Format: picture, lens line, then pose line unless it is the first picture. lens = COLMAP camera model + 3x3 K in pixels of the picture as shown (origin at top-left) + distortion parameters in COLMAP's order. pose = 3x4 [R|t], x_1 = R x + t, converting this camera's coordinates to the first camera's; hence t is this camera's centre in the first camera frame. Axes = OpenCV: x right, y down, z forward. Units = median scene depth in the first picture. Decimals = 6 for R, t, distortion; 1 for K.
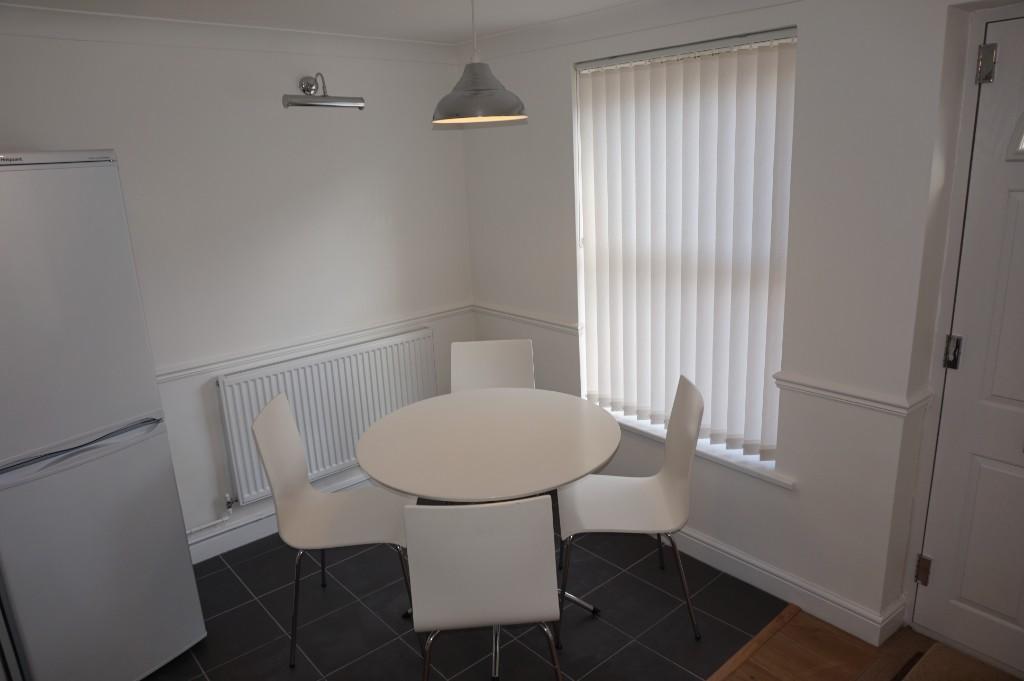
lens RADIAL K [[697.3, 0, 512.0], [0, 697.3, 340.5], [0, 0, 1]] dist [-0.009417, -0.004853]
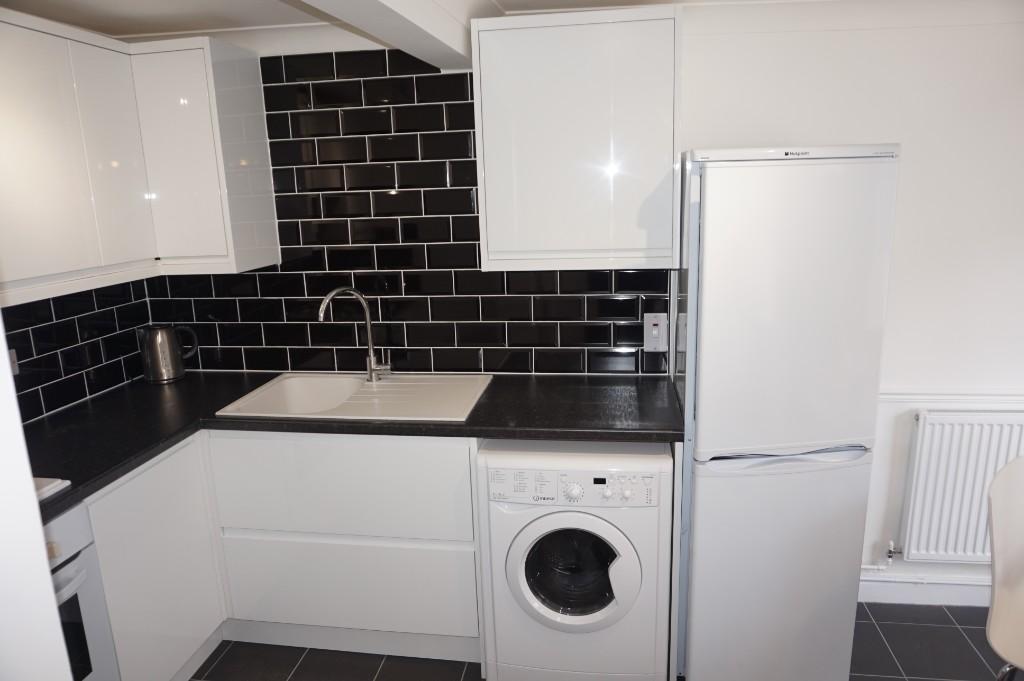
lens RADIAL K [[697.3, 0, 512.0], [0, 697.3, 340.5], [0, 0, 1]] dist [-0.009417, -0.004853]
pose [[0.667945, 0.193240, -0.718685, -0.157758], [-0.194841, 0.977424, 0.081724, -0.004092], [0.718252, 0.085442, 0.690517, 0.038588]]
